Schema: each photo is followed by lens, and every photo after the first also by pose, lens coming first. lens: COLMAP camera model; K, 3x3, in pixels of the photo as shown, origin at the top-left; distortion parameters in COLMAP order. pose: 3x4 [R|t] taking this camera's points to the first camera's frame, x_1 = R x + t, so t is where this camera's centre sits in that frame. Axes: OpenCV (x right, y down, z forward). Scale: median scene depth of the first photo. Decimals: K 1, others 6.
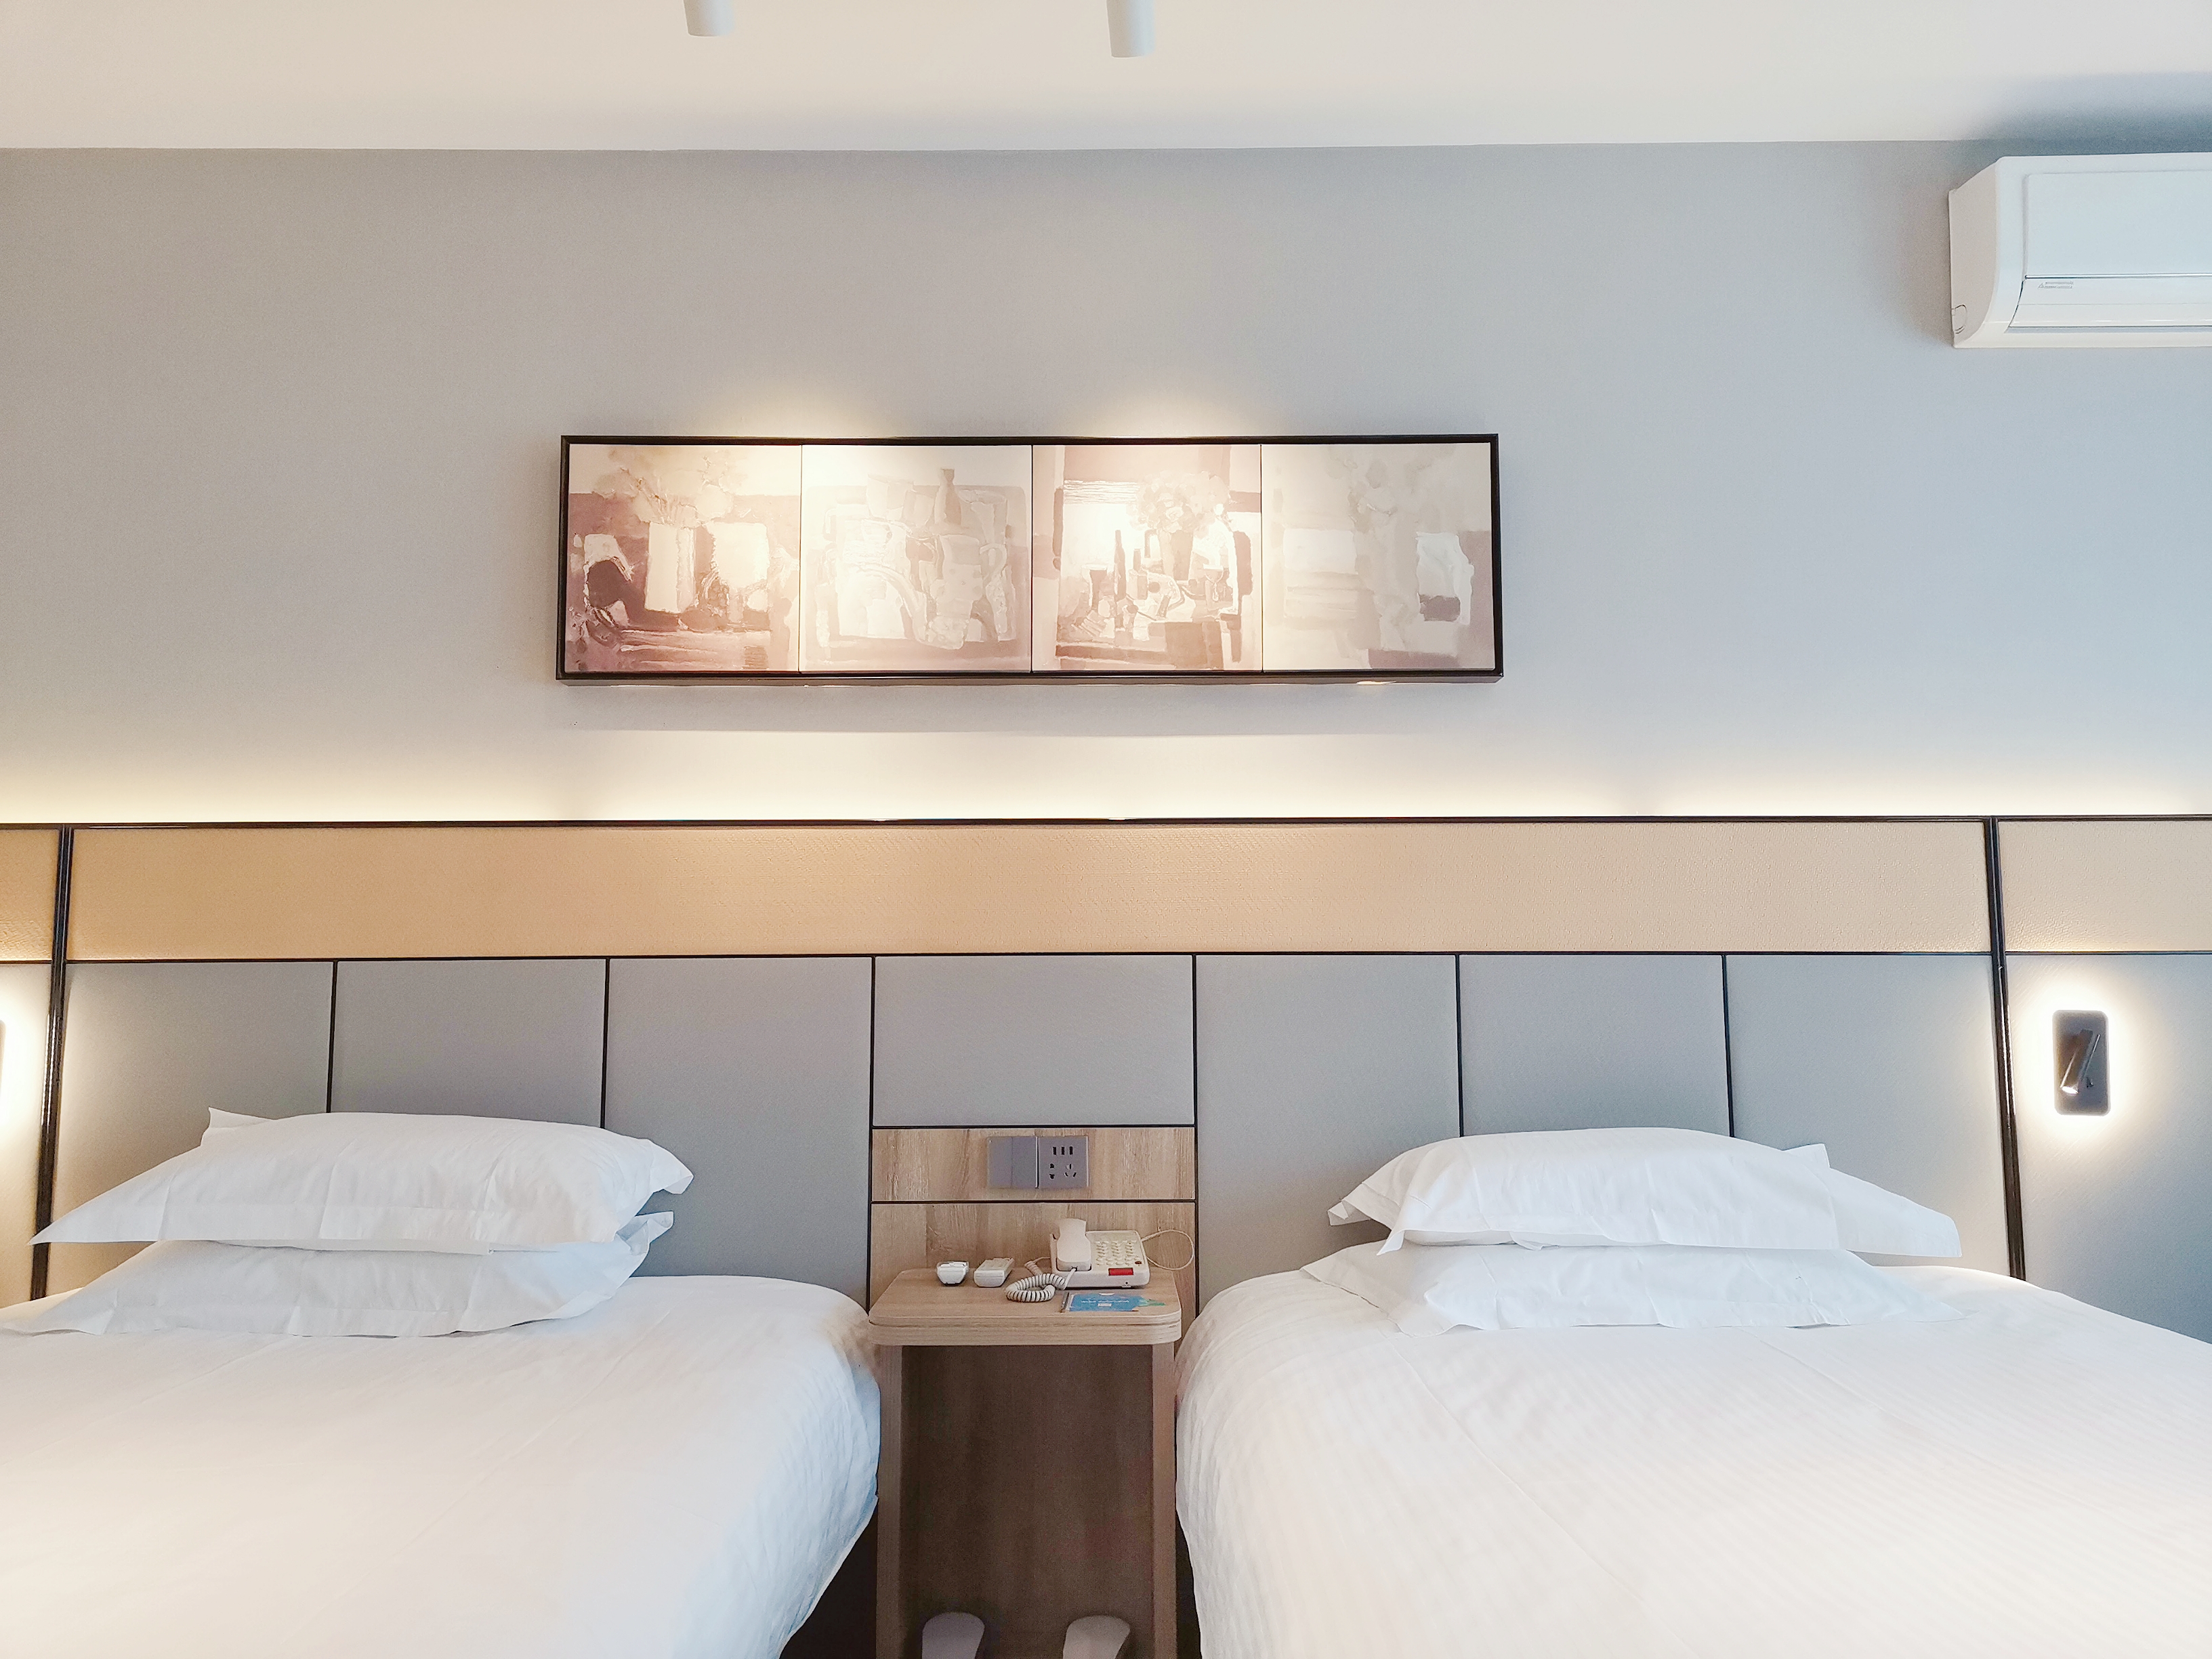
lens RADIAL K [[1629.4, 0, 1106.0], [0, 1629.4, 829.5], [0, 0, 1]] dist [0.094408, -0.096811]
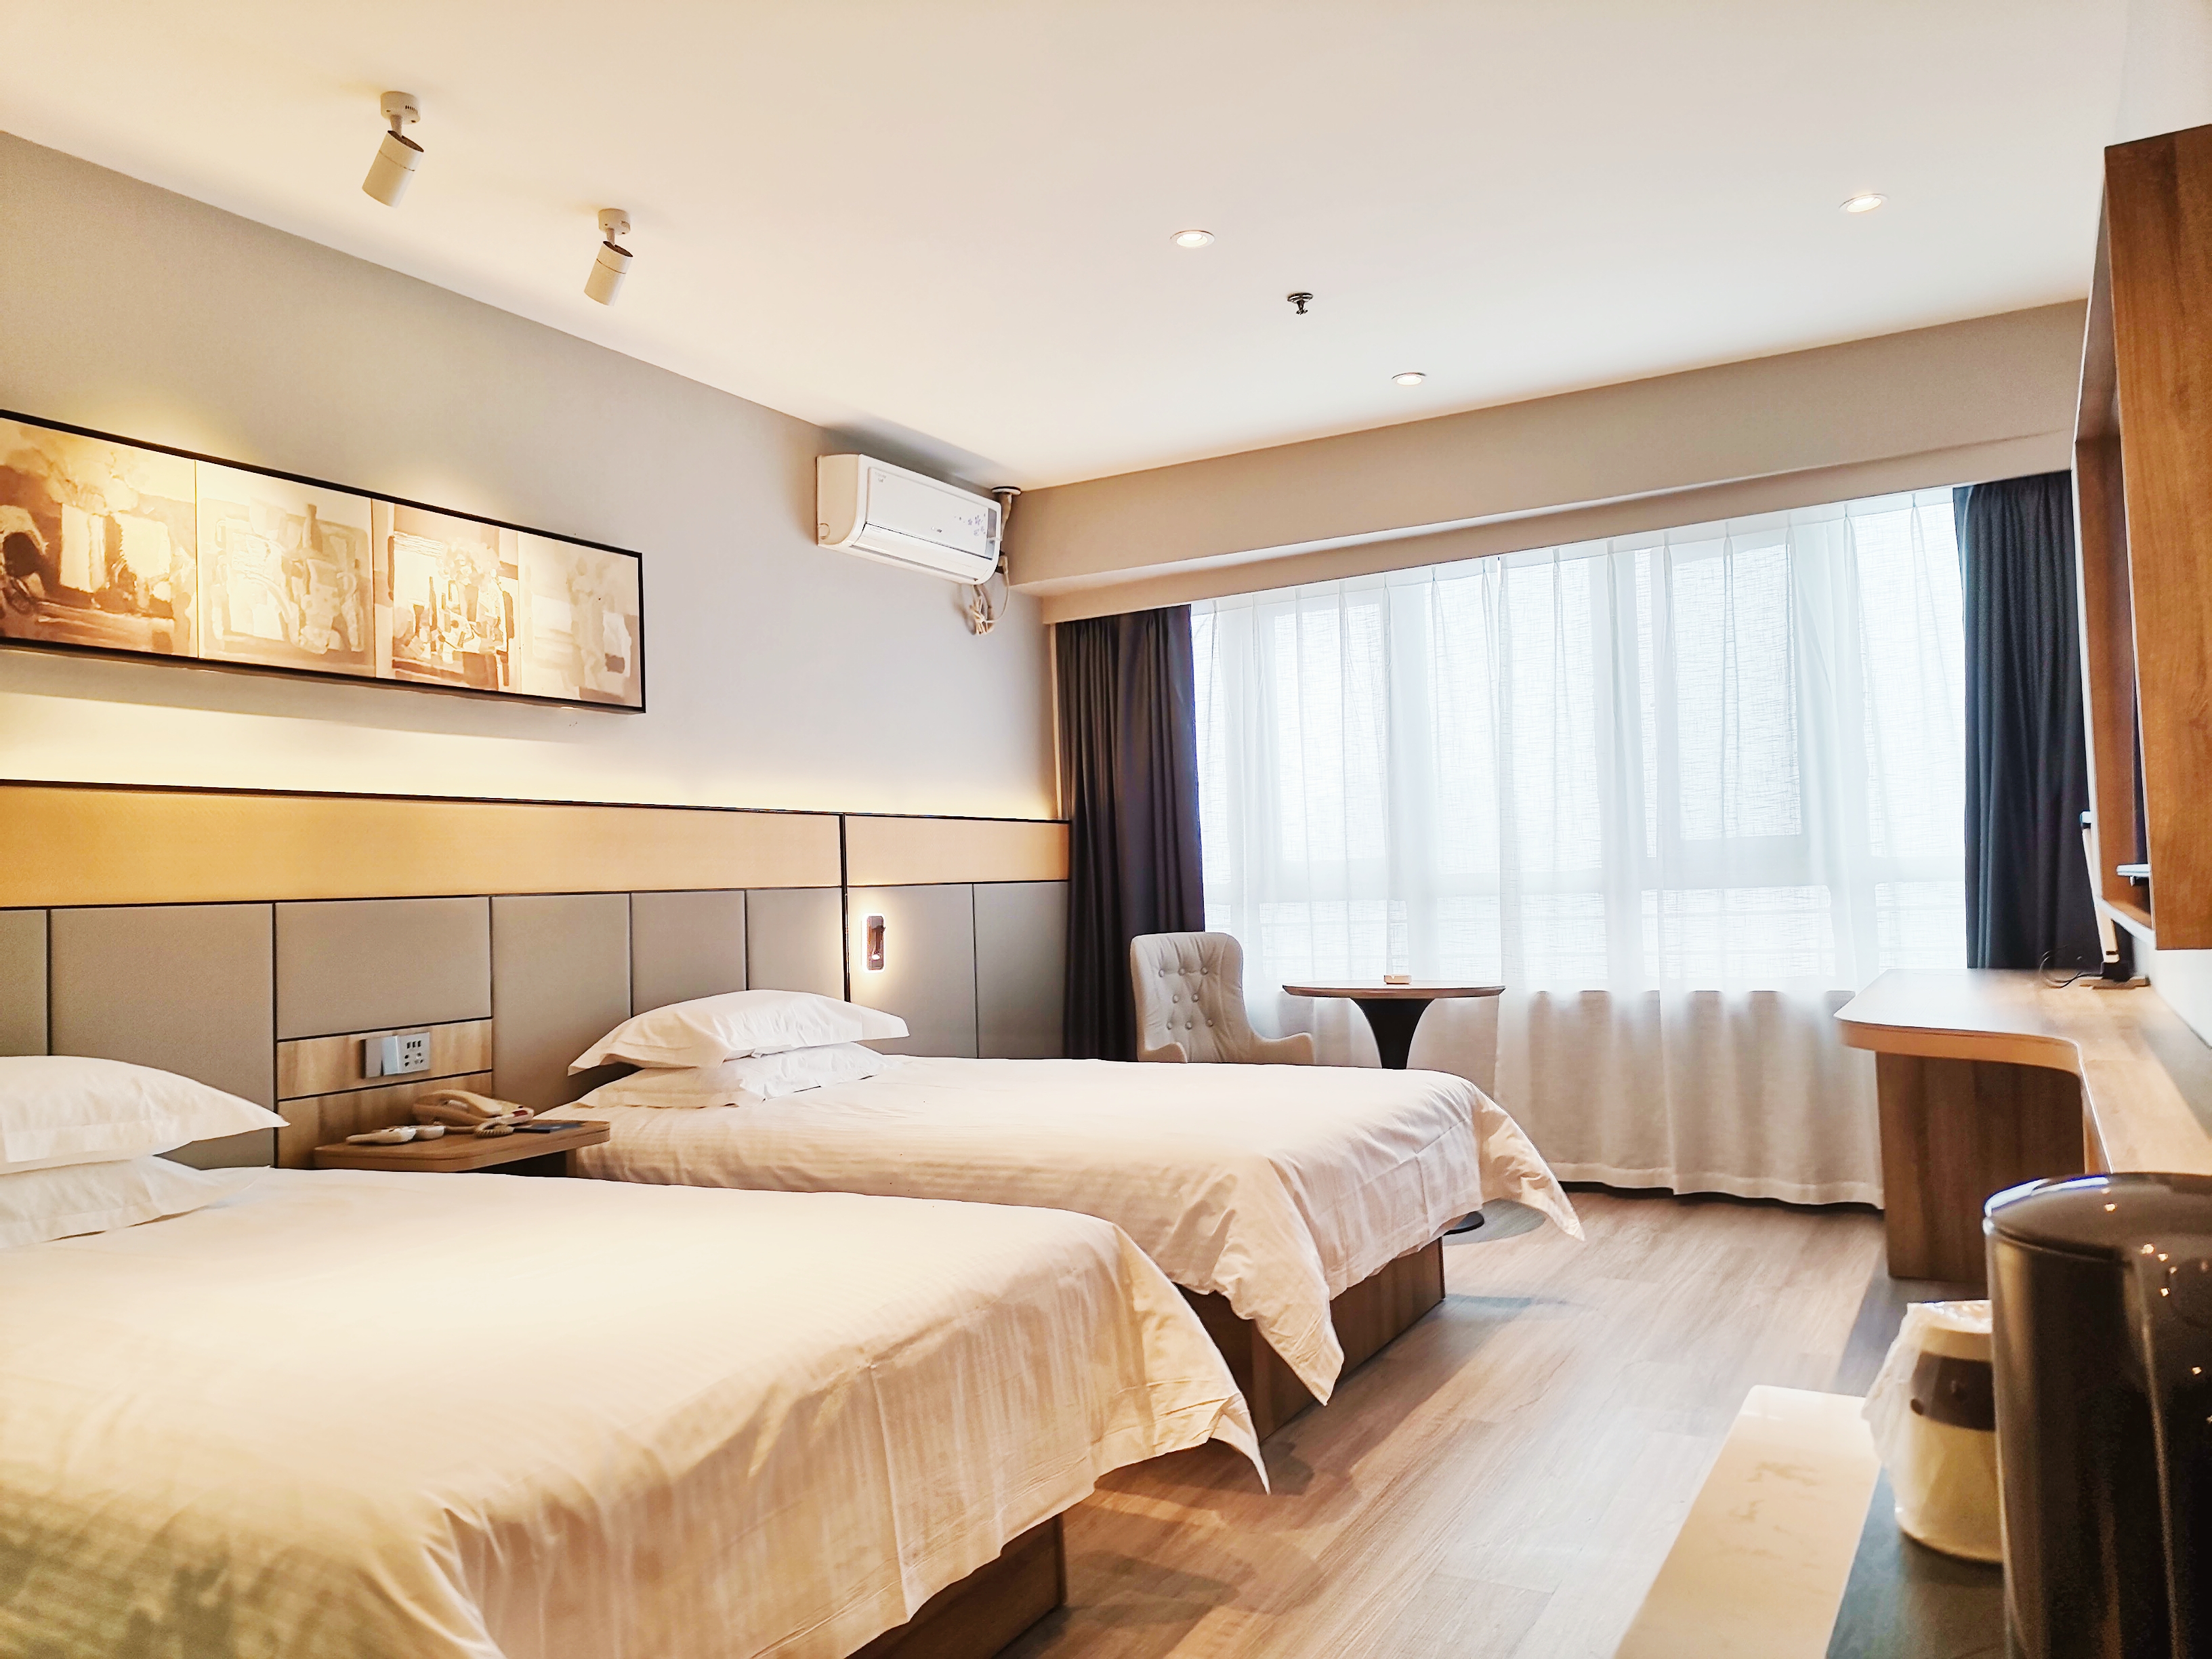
lens RADIAL K [[1629.4, 0, 1106.0], [0, 1629.4, 829.5], [0, 0, 1]] dist [0.094408, -0.096811]
pose [[0.485255, 0.018551, 0.874176, -0.896772], [-0.052953, 0.998563, 0.008204, -0.019093], [-0.872767, -0.050271, 0.485541, -0.135489]]
